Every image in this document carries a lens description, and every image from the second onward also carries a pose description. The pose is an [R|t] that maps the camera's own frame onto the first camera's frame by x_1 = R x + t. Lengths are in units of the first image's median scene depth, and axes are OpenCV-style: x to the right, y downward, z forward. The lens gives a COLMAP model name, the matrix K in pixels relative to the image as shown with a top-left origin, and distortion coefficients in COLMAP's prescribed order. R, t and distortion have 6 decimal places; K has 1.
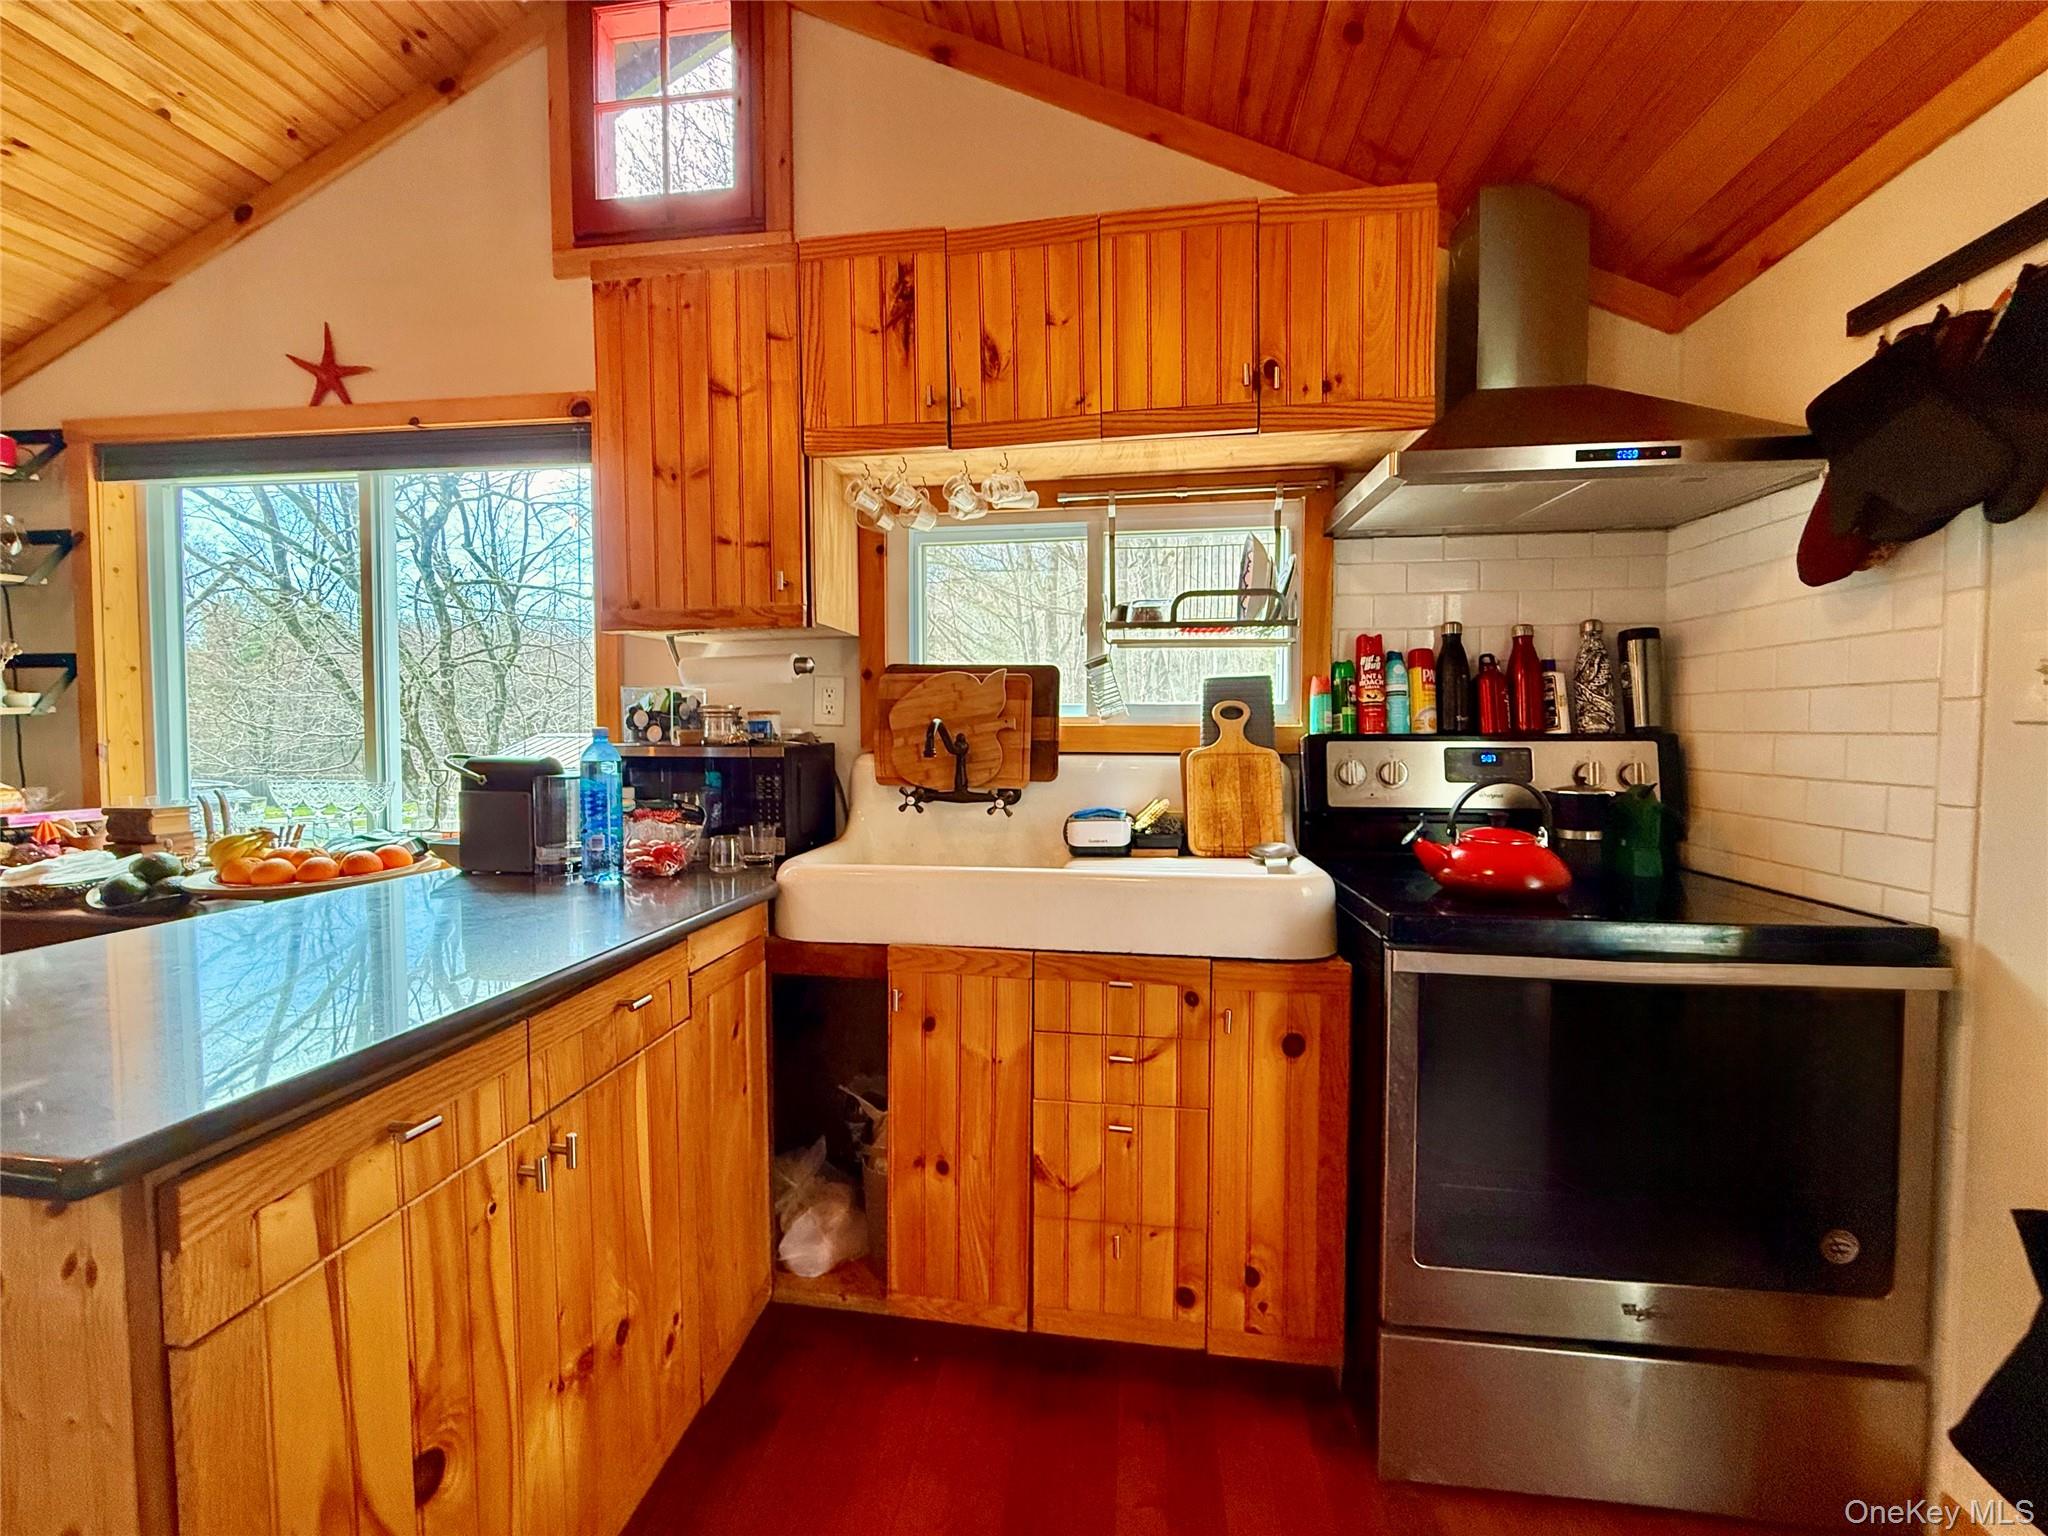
lens RADIAL K [[831.3, 0, 1018.8], [0, 831.3, 768.4], [0, 0, 1]] dist [-0.001728, -0.000087]
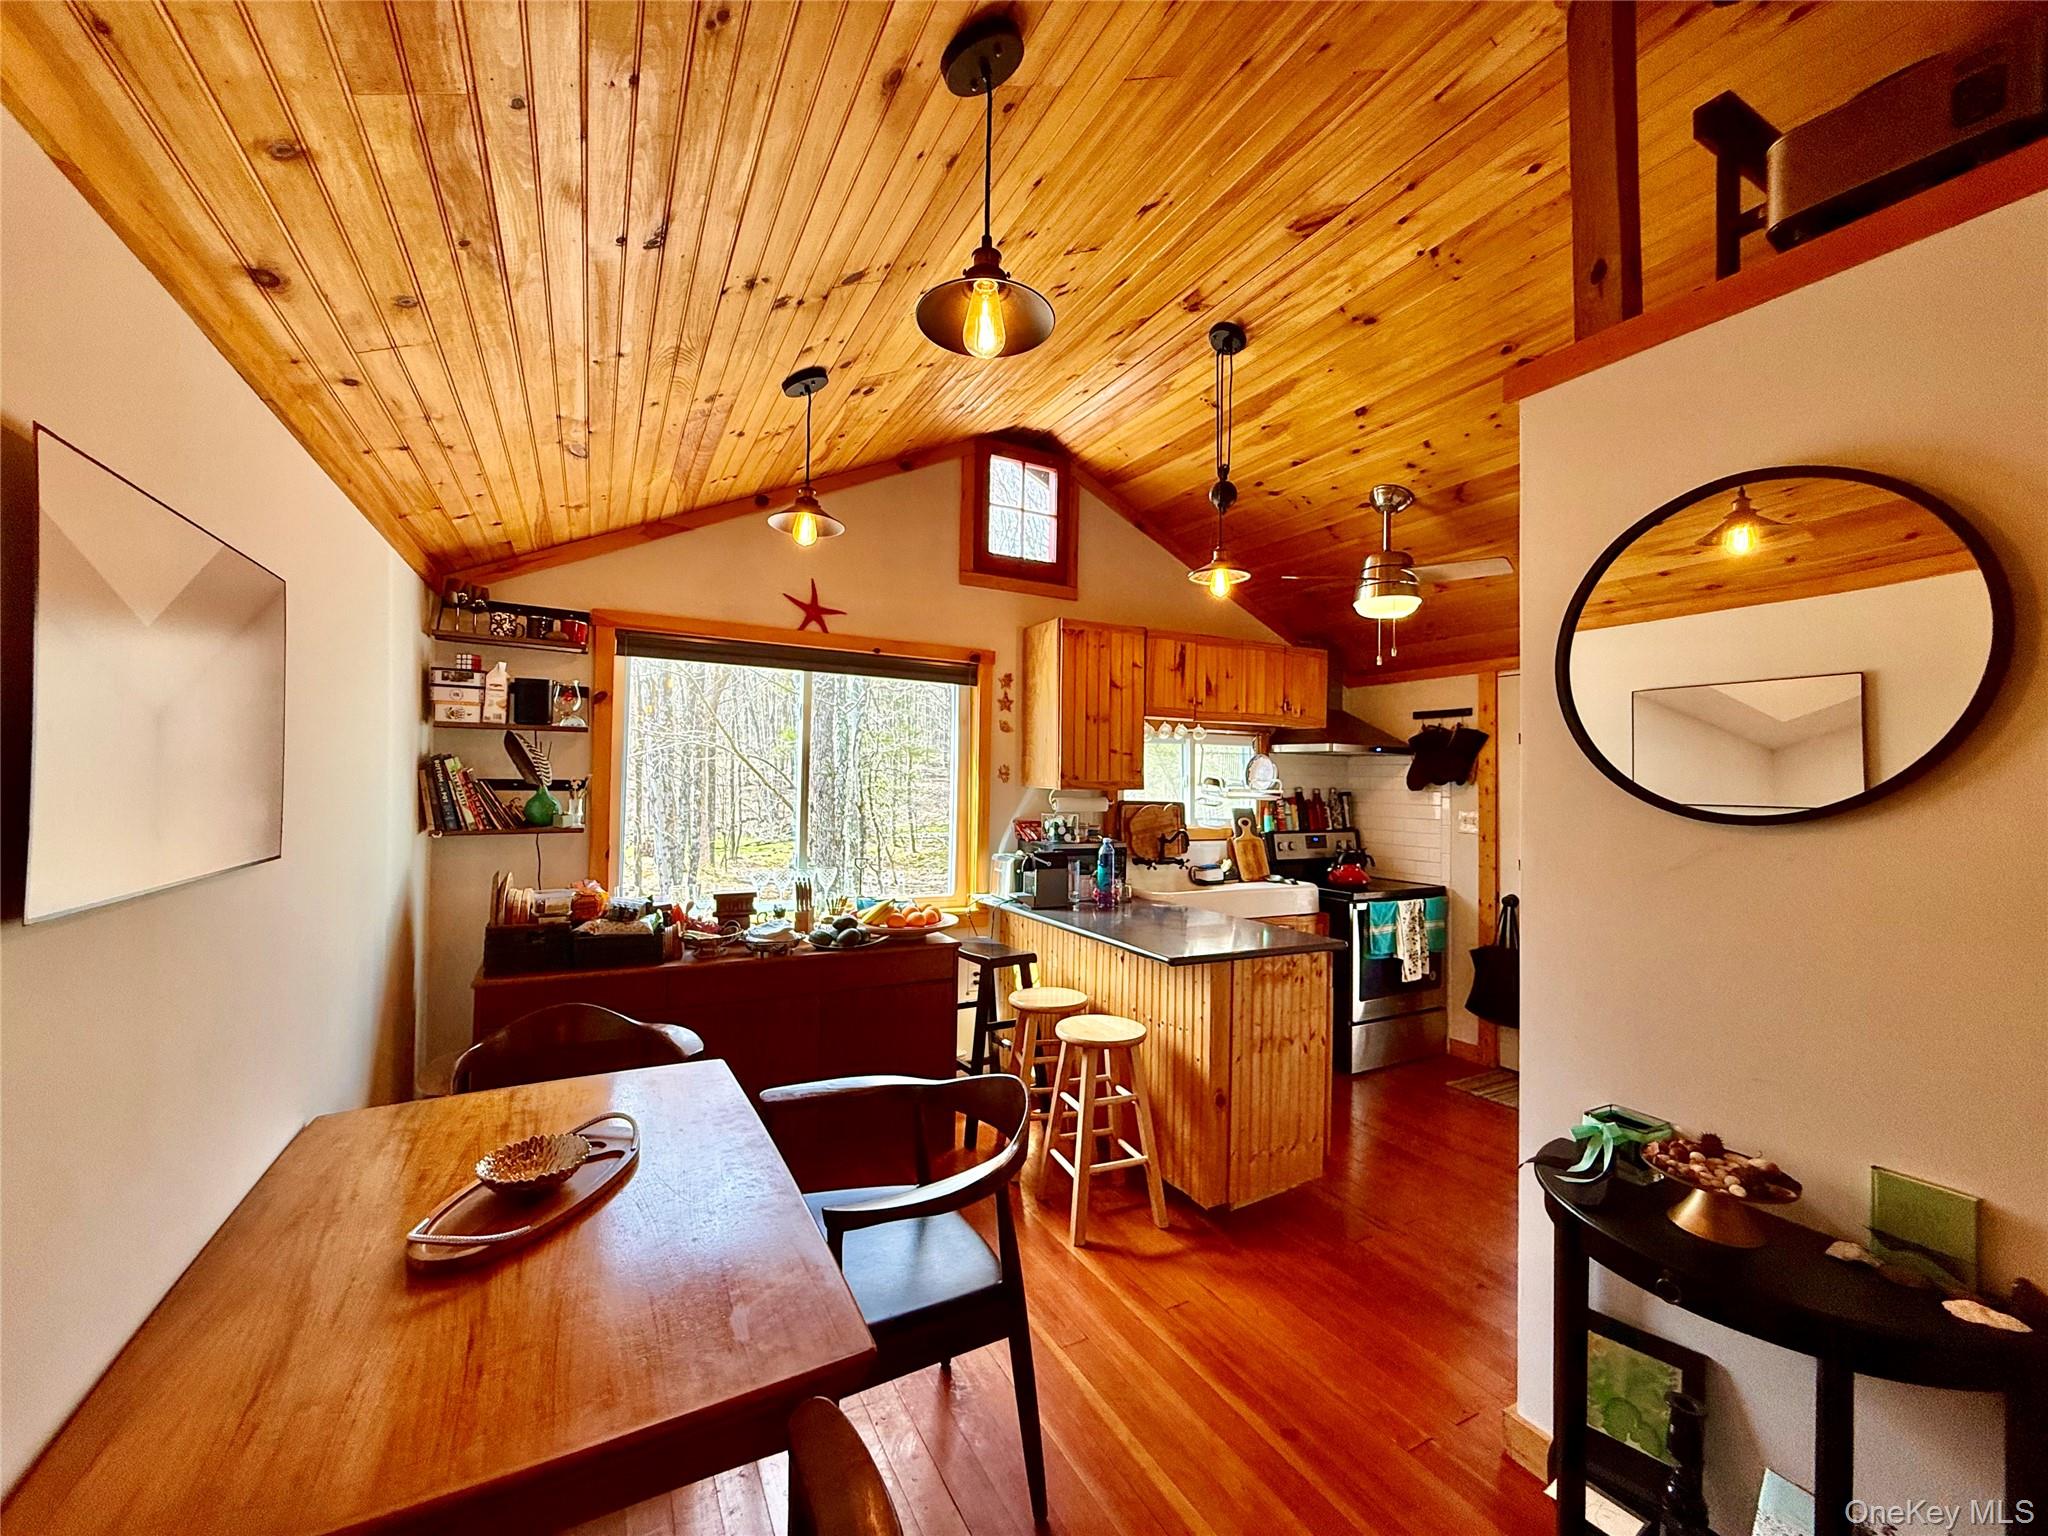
lens RADIAL K [[817.0, 0, 1017.4], [0, 817.0, 763.7], [0, 0, 1]] dist [0.001048, -0.000101]
pose [[0.808912, 0.026702, 0.587322, -1.791551], [0.010287, 0.998172, -0.059549, -0.108851], [-0.587839, 0.054211, 0.807159, -0.595770]]
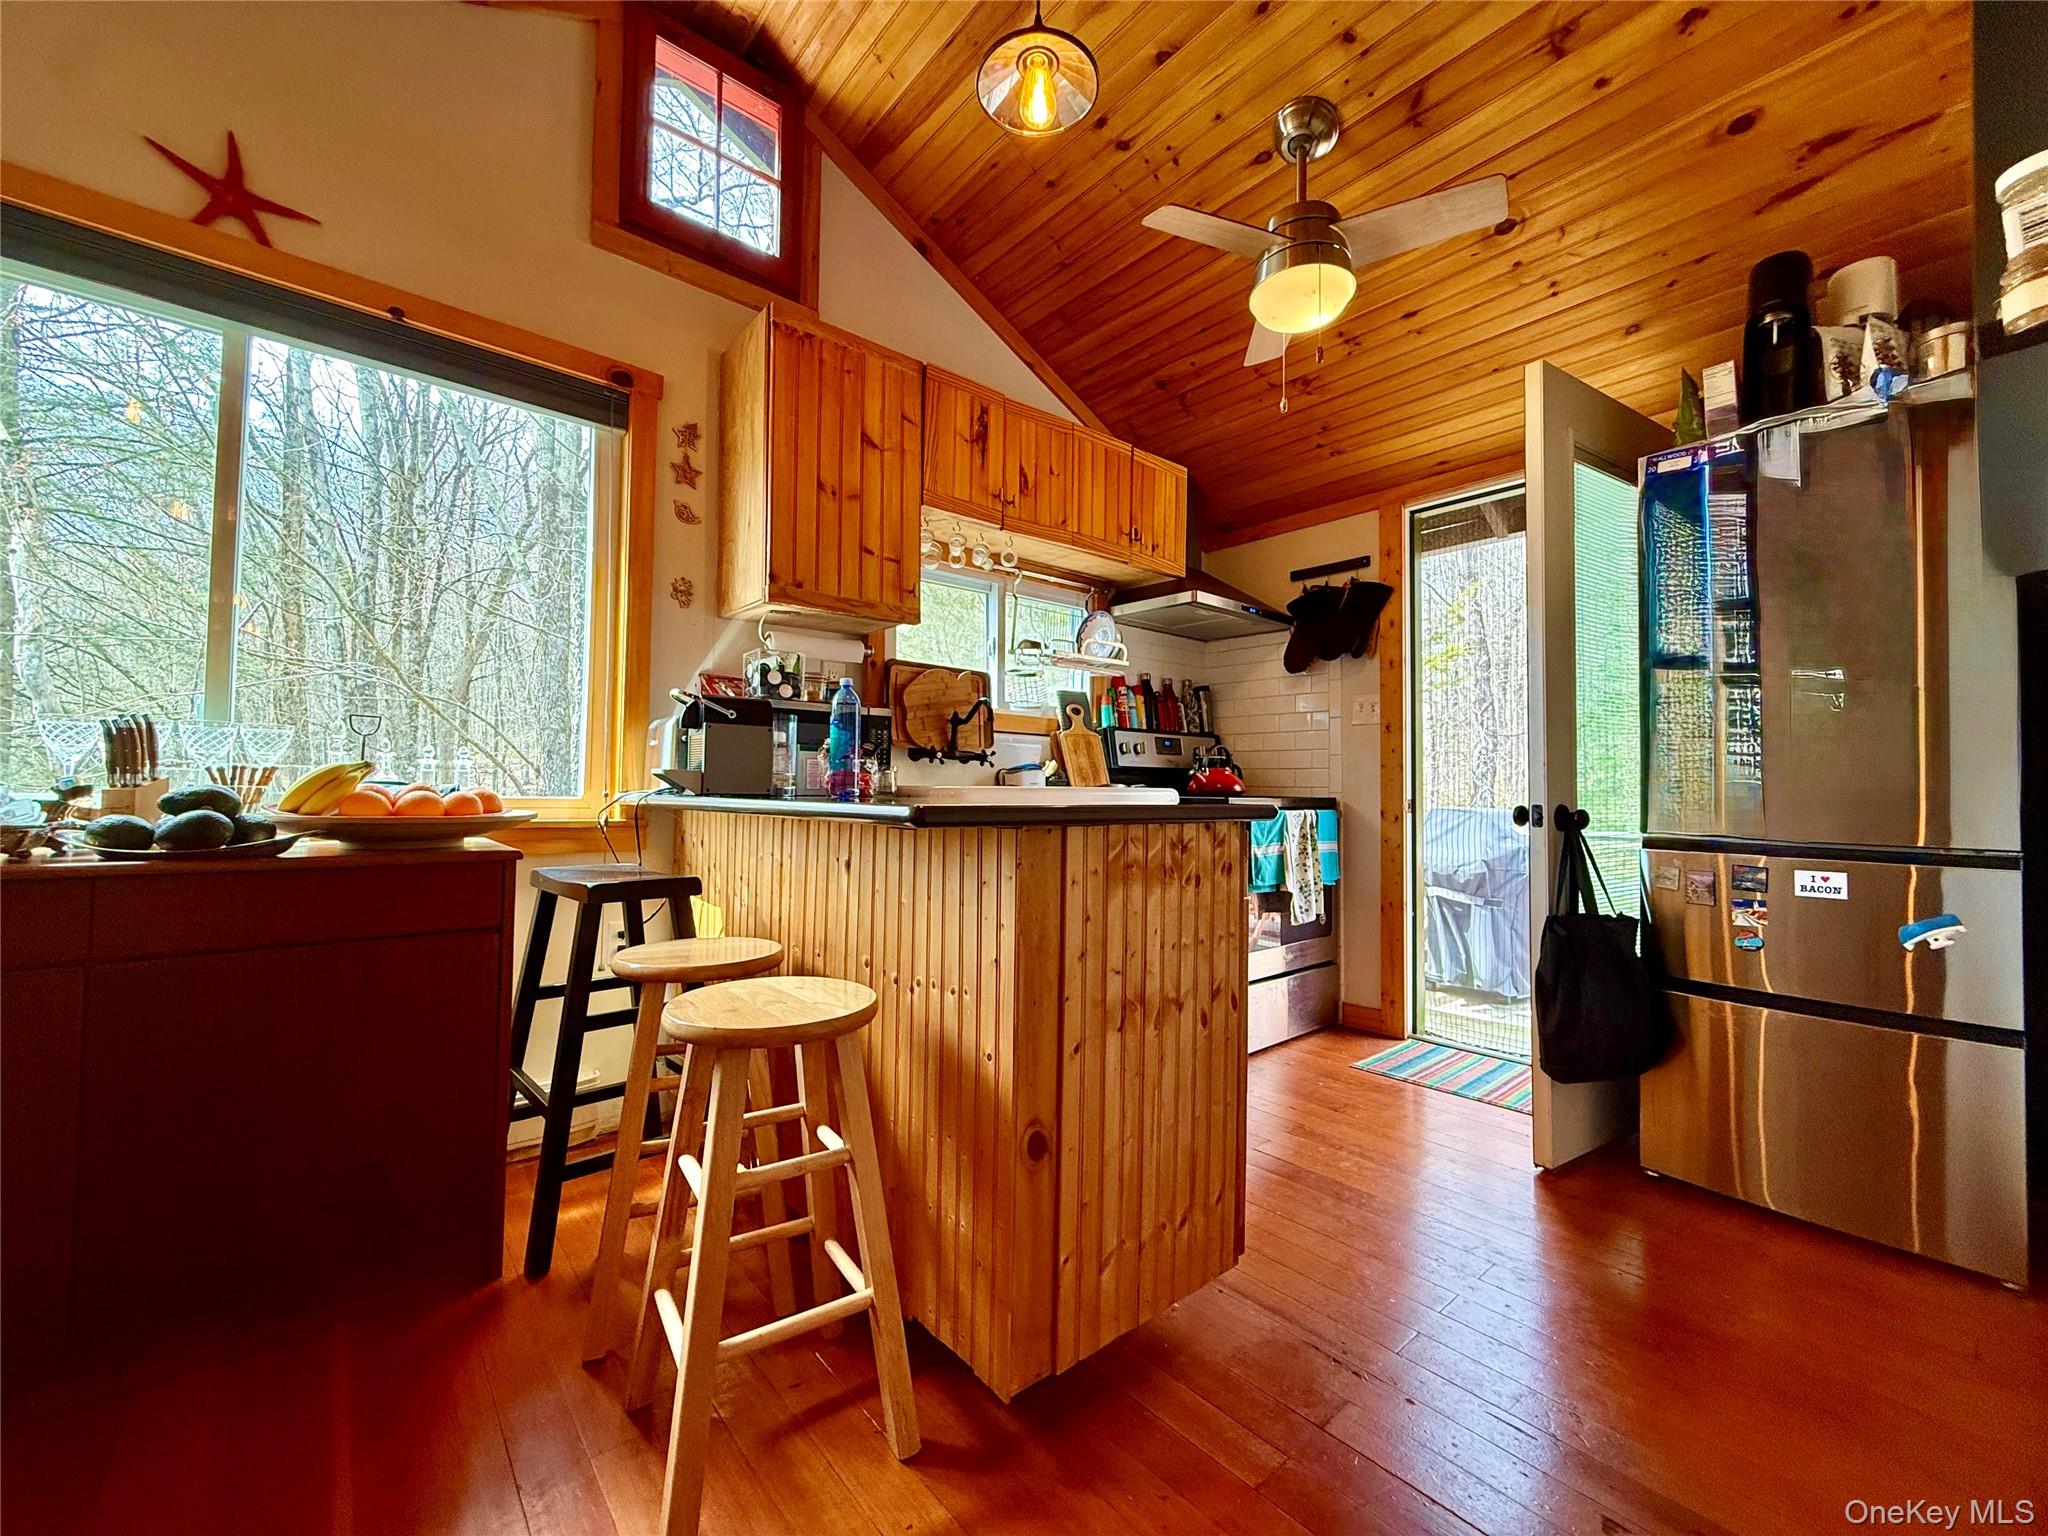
lens RADIAL K [[817.0, 0, 1017.4], [0, 817.0, 763.7], [0, 0, 1]] dist [0.001048, -0.000101]
pose [[0.667388, 0.029717, 0.744117, -1.124463], [0.021942, 0.997985, -0.059535, 0.145626], [-0.744387, 0.056060, 0.665391, -0.032356]]
